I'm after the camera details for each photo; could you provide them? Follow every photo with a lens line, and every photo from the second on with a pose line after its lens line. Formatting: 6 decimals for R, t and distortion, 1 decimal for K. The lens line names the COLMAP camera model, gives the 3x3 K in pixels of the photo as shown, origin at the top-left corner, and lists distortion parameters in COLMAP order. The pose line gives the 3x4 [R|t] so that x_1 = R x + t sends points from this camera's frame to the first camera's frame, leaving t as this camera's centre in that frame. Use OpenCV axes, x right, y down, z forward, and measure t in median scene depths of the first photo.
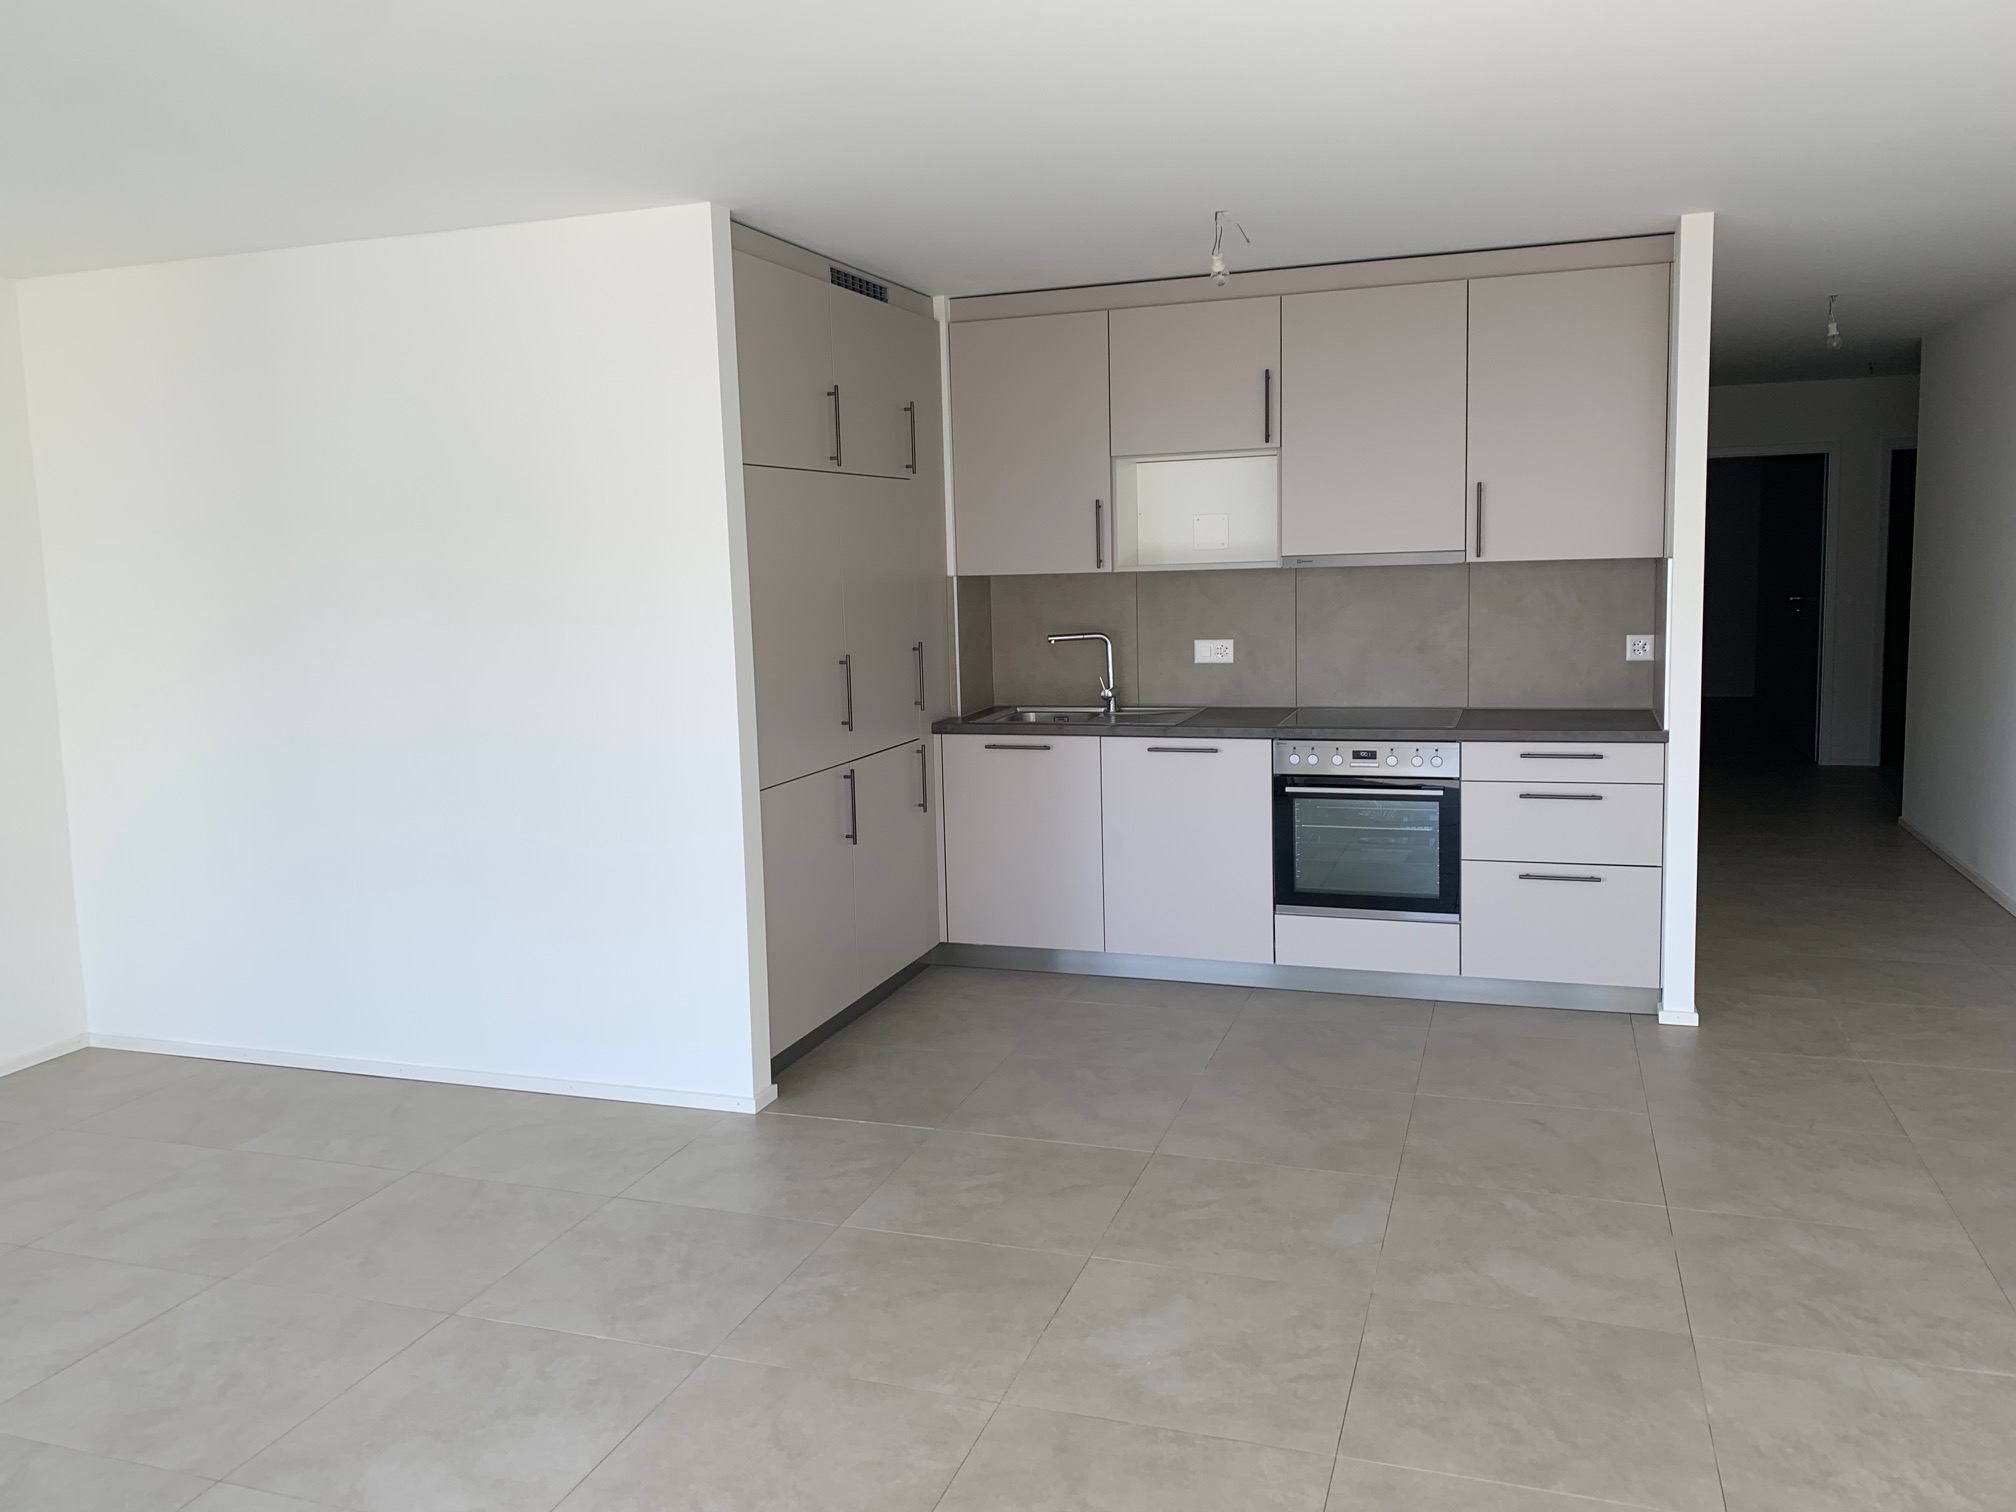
lens RADIAL K [[1547.7, 0, 1009.1], [0, 1547.7, 714.4], [0, 0, 1]] dist [0.034143, -0.028538]
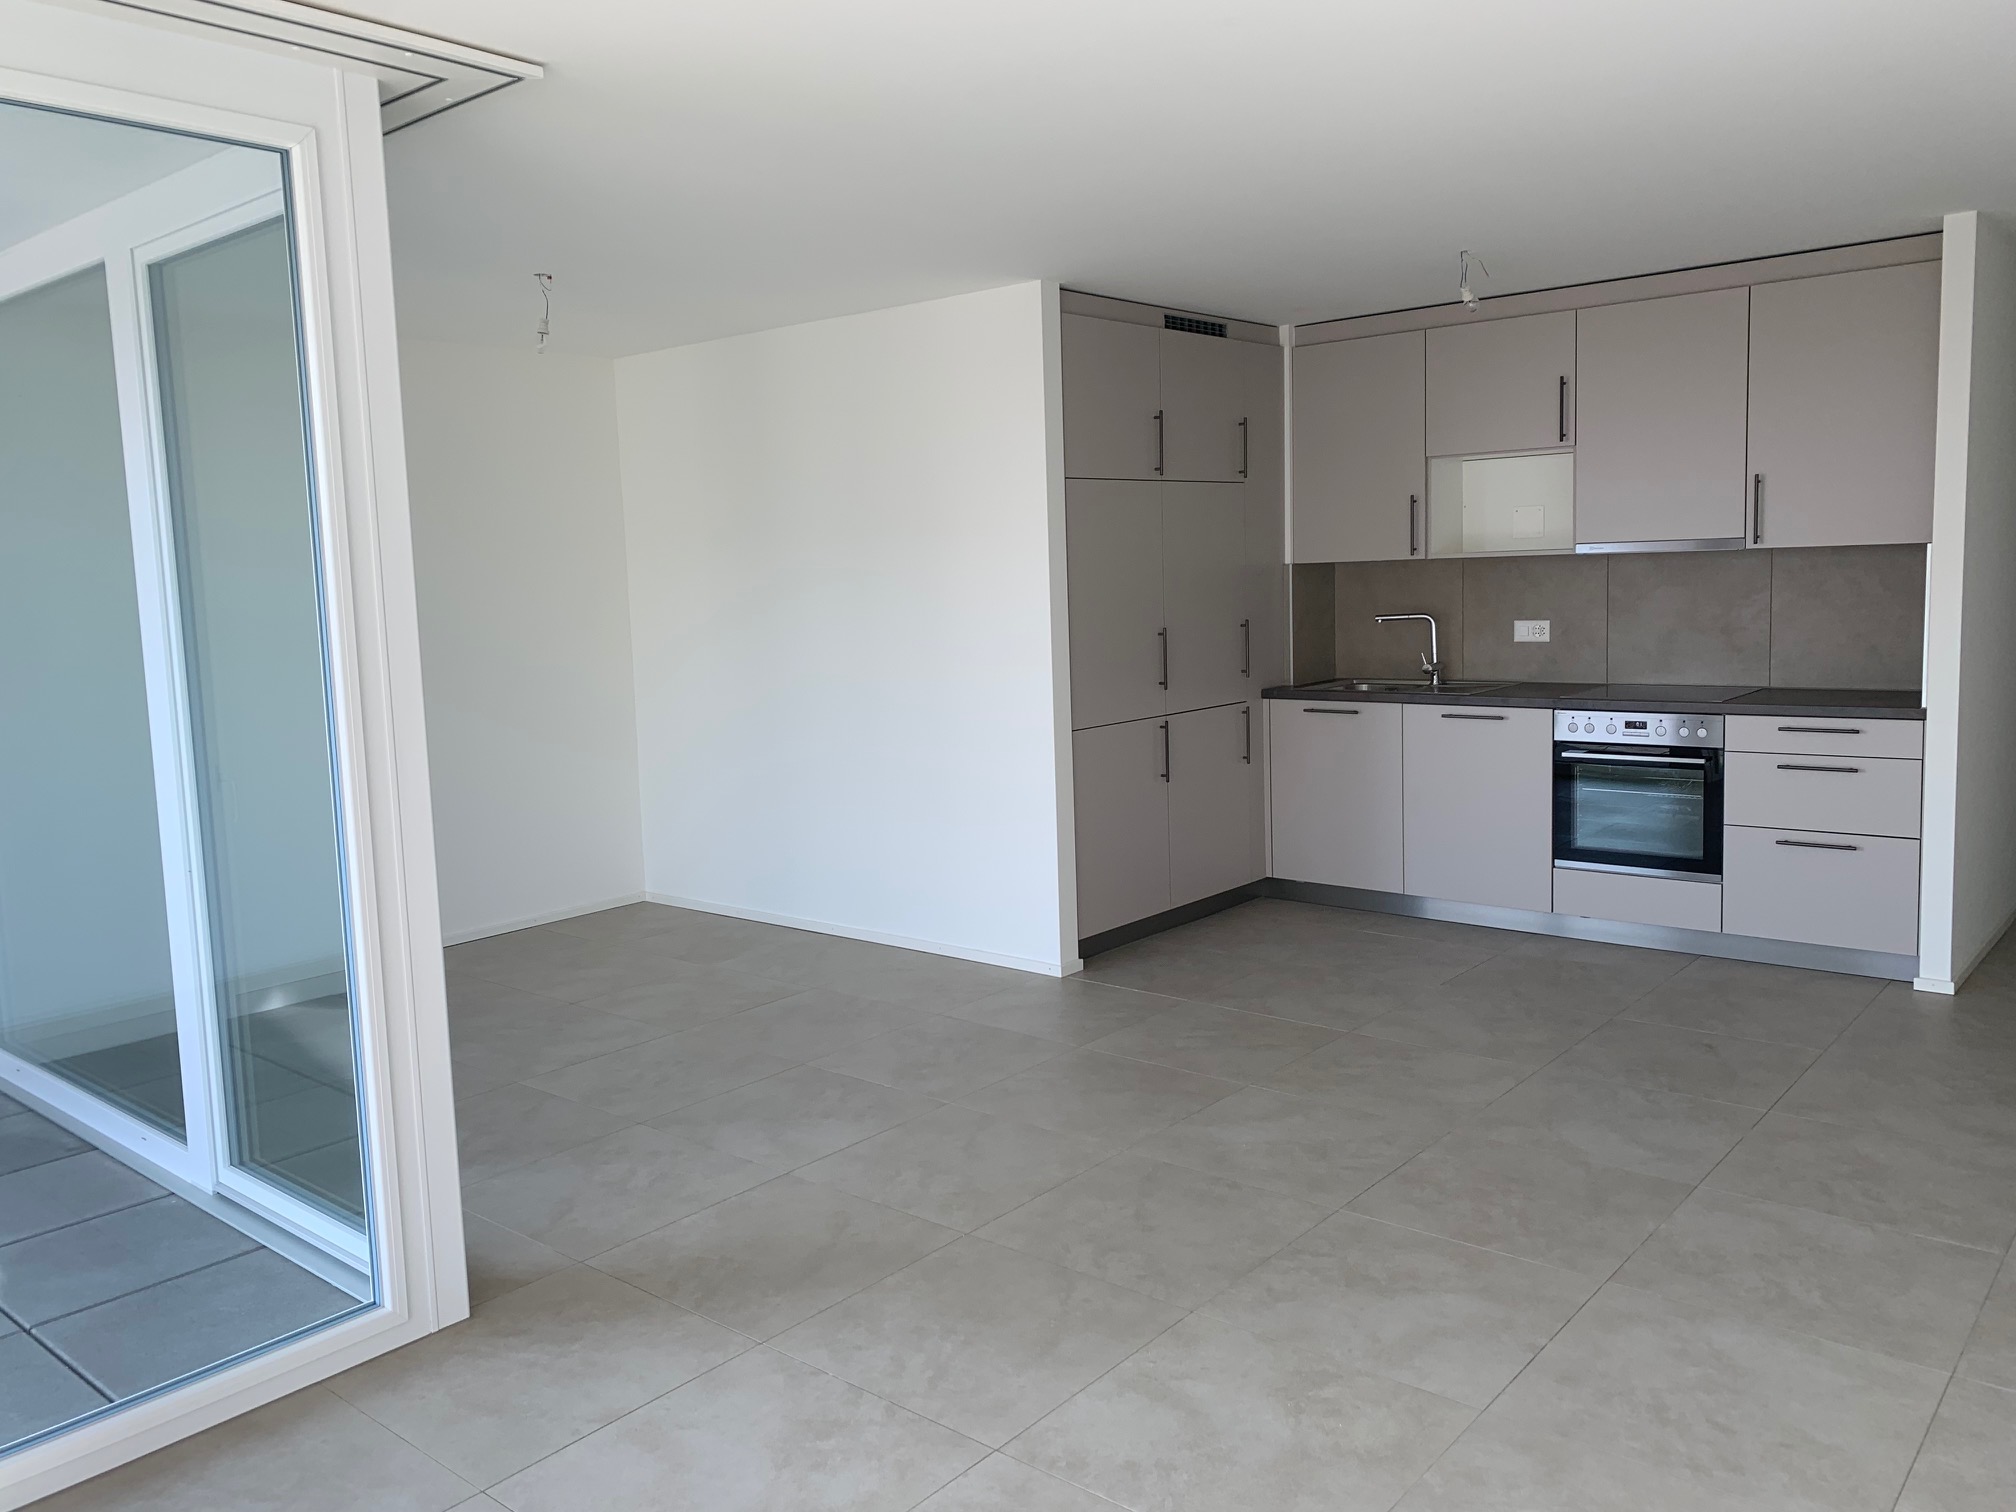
lens RADIAL K [[1547.7, 0, 1009.1], [0, 1547.7, 714.4], [0, 0, 1]] dist [0.034143, -0.028538]
pose [[0.932798, 0.030507, -0.359105, 0.210157], [-0.029199, 0.999532, 0.009068, 0.021421], [0.359214, 0.002027, 0.933253, -0.184953]]
